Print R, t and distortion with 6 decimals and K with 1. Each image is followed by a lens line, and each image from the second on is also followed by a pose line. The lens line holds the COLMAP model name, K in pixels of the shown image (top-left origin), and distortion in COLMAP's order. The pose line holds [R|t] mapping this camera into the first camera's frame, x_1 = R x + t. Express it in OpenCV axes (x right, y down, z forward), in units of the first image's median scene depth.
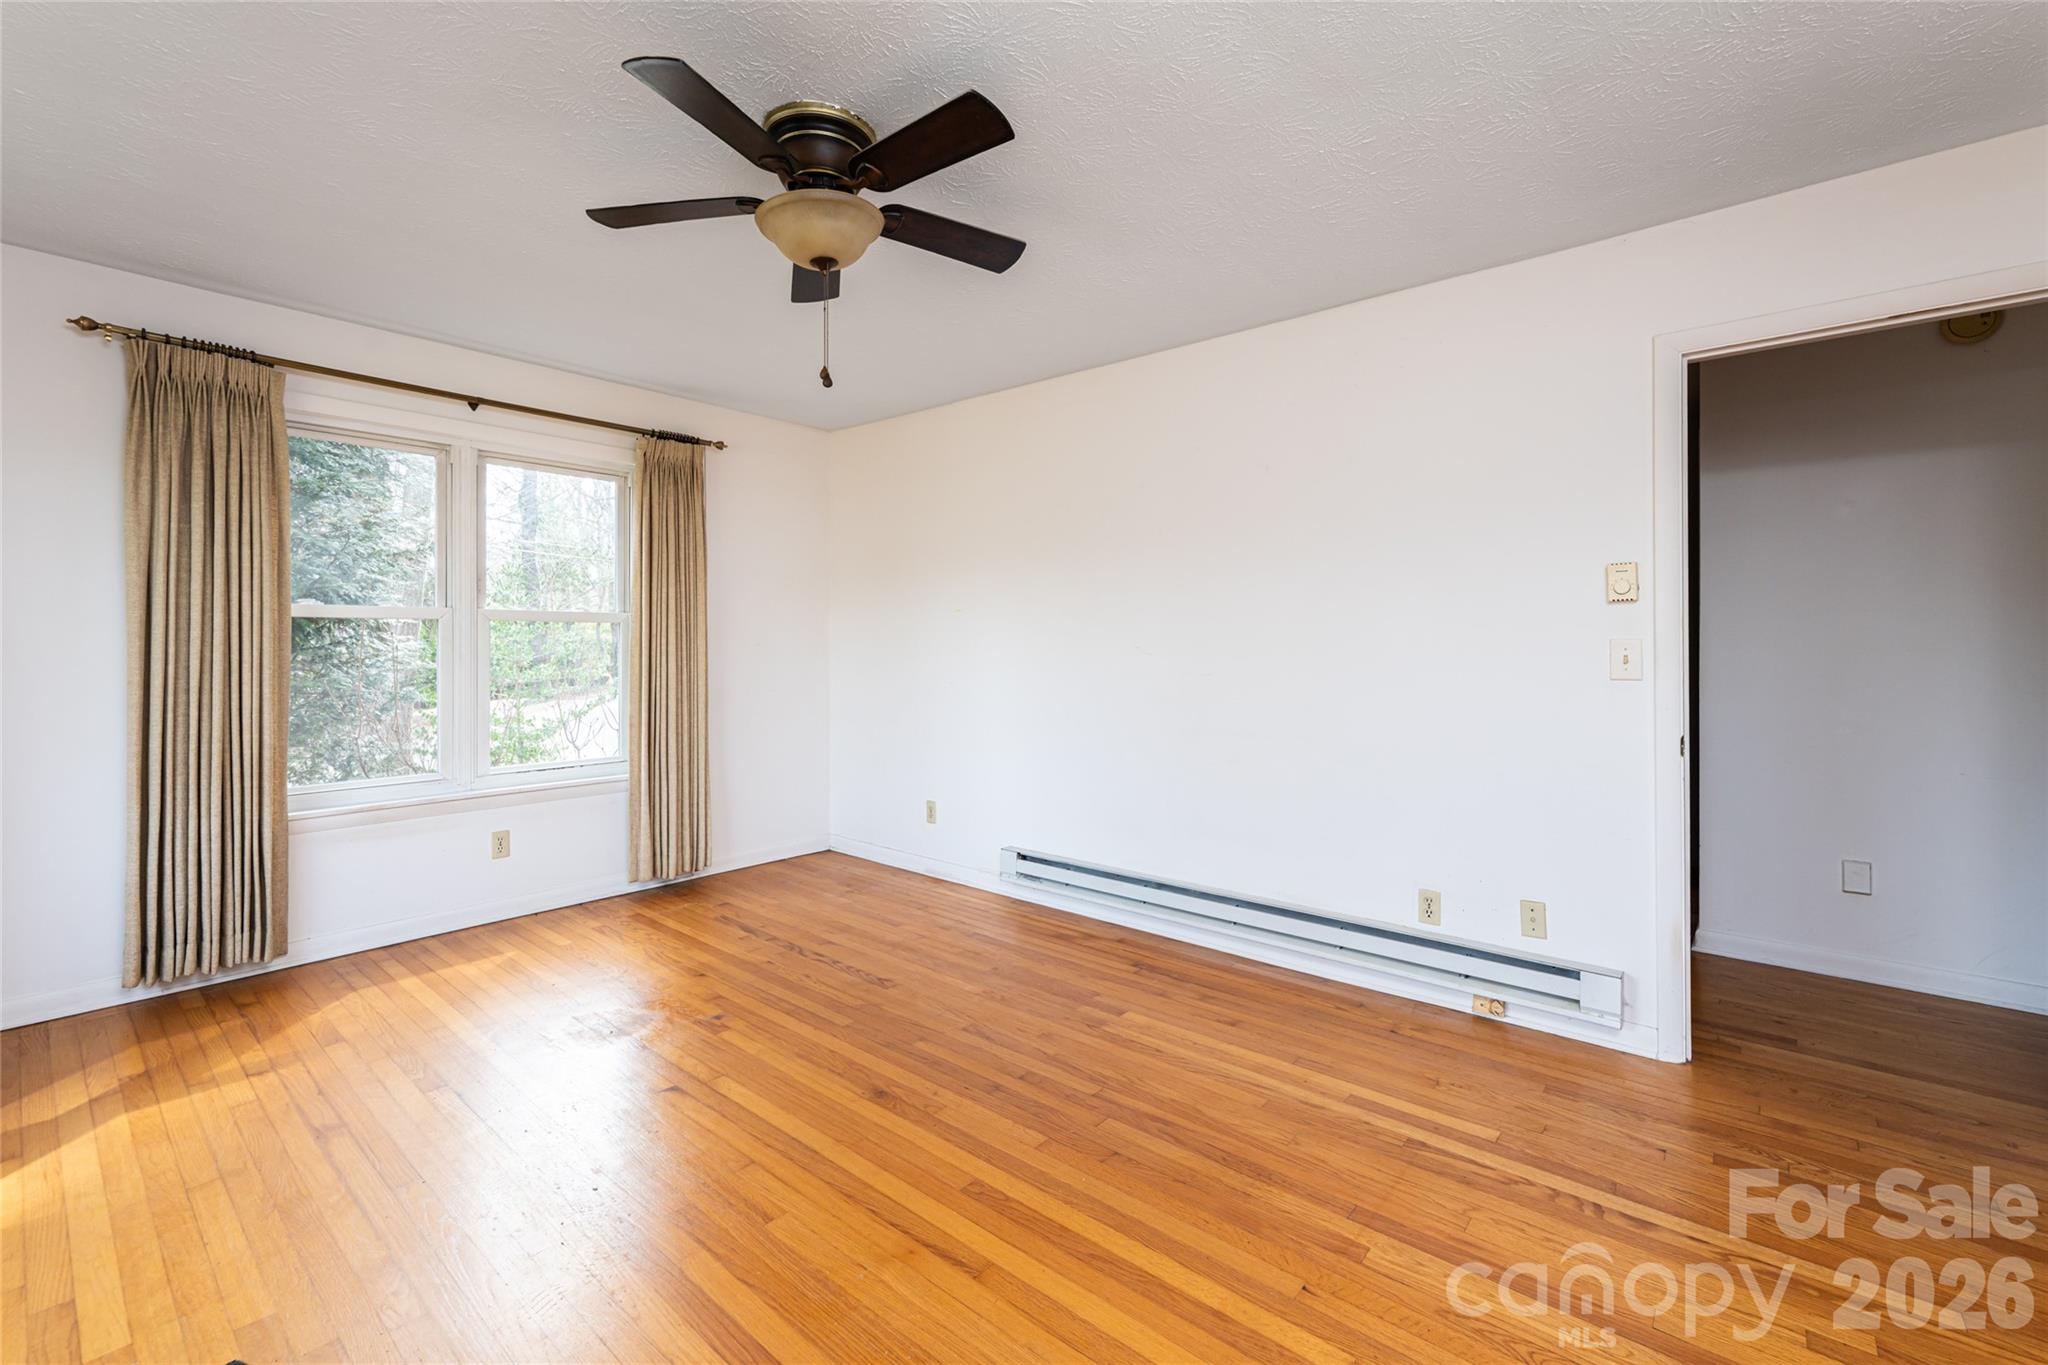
lens RADIAL K [[875.9, 0, 1007.2], [0, 875.9, 678.3], [0, 0, 1]] dist [-0.000639, -0.000099]
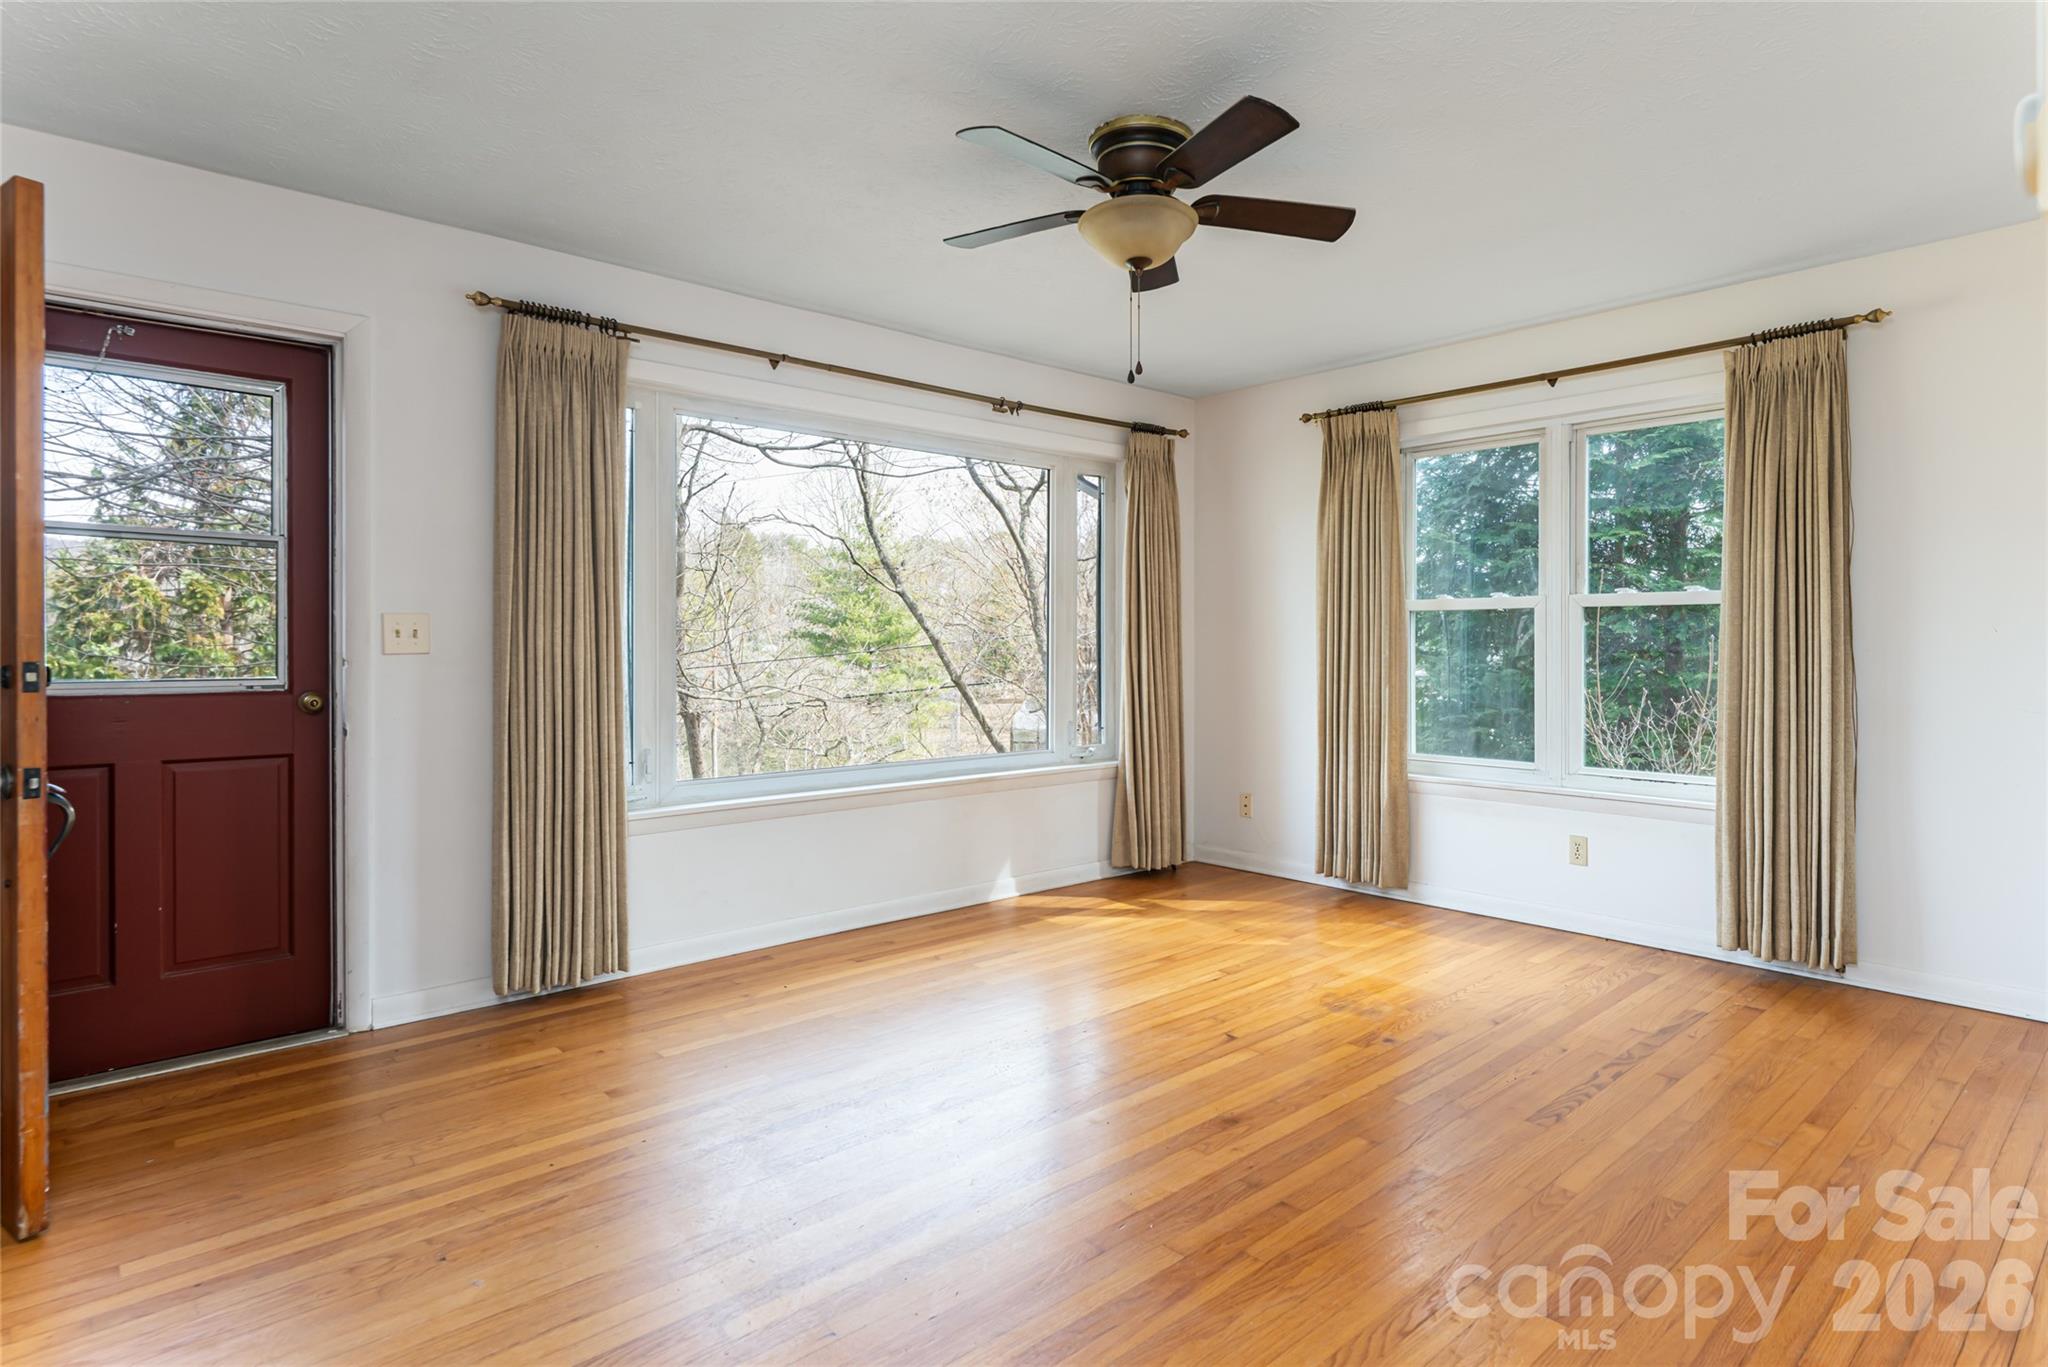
lens RADIAL K [[1062.0, 0, 1031.8], [0, 1062.0, 642.7], [0, 0, 1]] dist [-0.001193, -0.000053]
pose [[-0.115864, -0.006229, -0.993246, 0.712855], [-0.045566, 0.998961, -0.000950, 0.001583], [0.992219, 0.045148, -0.116027, 0.679510]]
